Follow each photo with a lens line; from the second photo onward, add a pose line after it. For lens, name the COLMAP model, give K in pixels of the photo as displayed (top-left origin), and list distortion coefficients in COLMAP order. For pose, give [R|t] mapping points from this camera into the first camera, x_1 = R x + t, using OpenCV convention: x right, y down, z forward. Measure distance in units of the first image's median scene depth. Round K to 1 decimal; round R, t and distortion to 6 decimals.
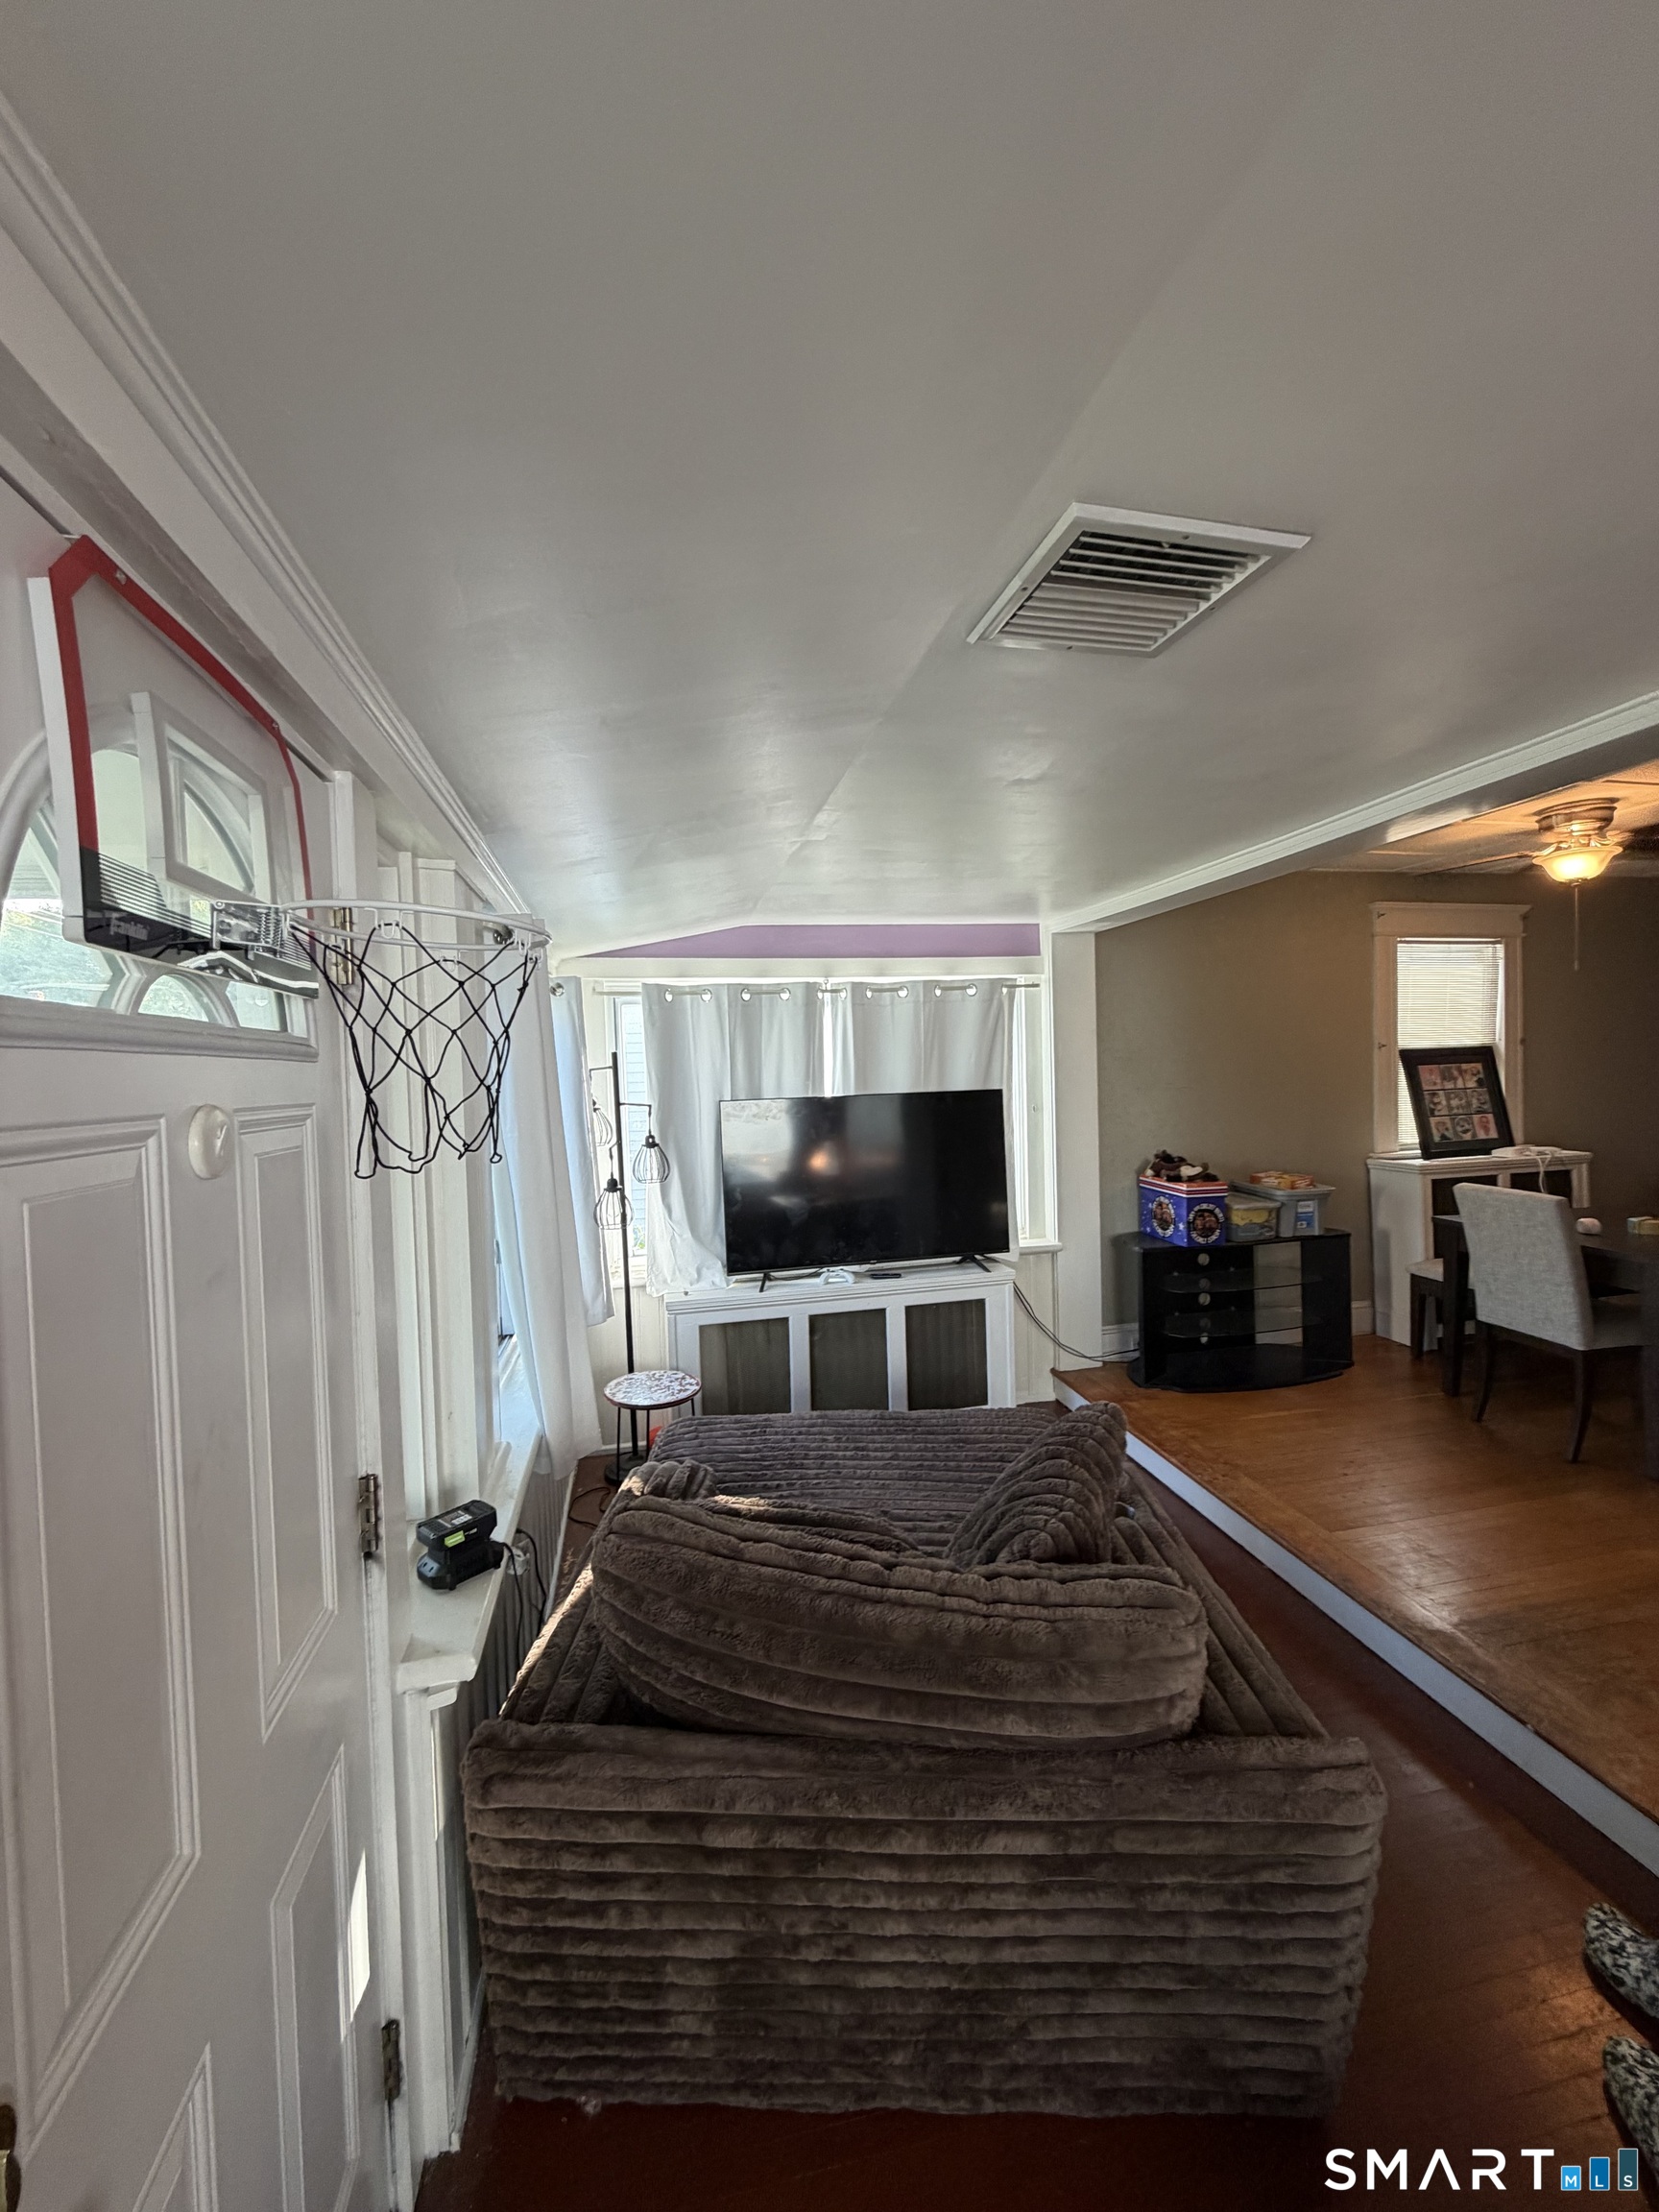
lens RADIAL K [[886.1, 0, 834.1], [0, 886.1, 1103.1], [0, 0, 1]] dist [-0.001213, 0.000132]
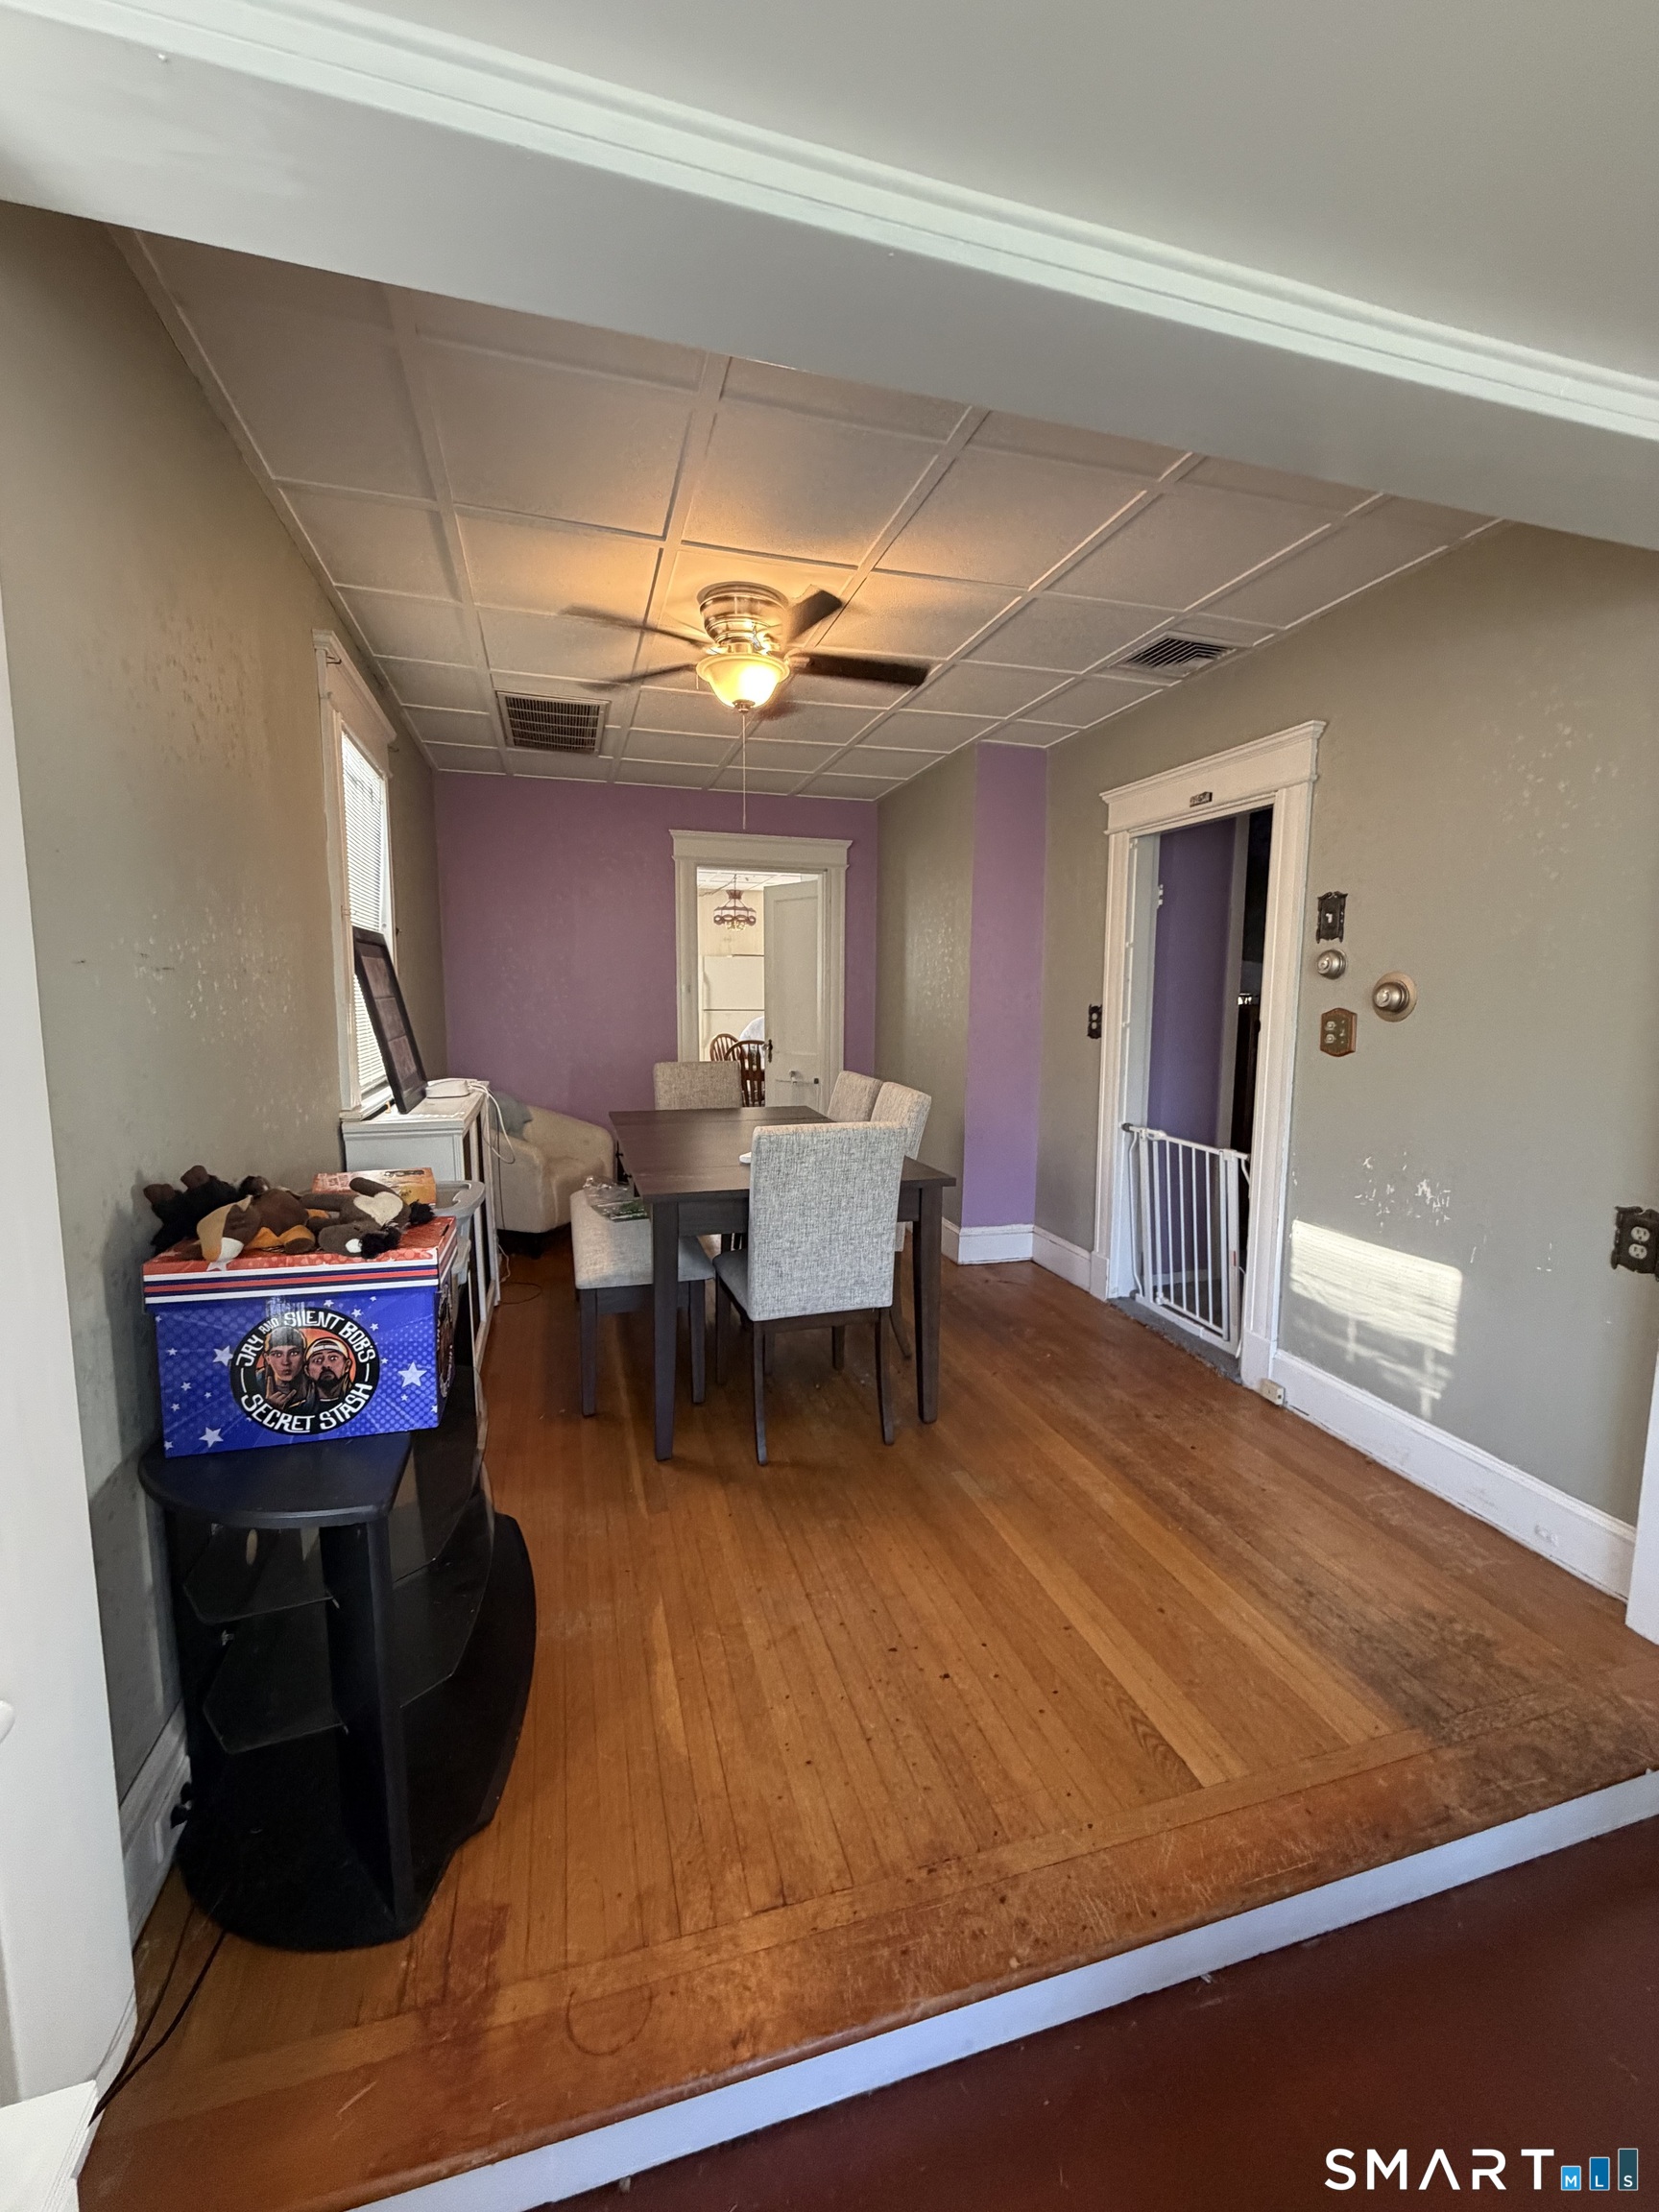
lens RADIAL K [[886.1, 0, 826.6], [0, 886.1, 1095.0], [0, 0, 1]] dist [-0.001213, 0.000132]
pose [[-0.067029, -0.096676, 0.993056, 0.062291], [0.034534, 0.994474, 0.099145, 0.007711], [-0.997153, 0.040940, -0.063320, 0.847566]]
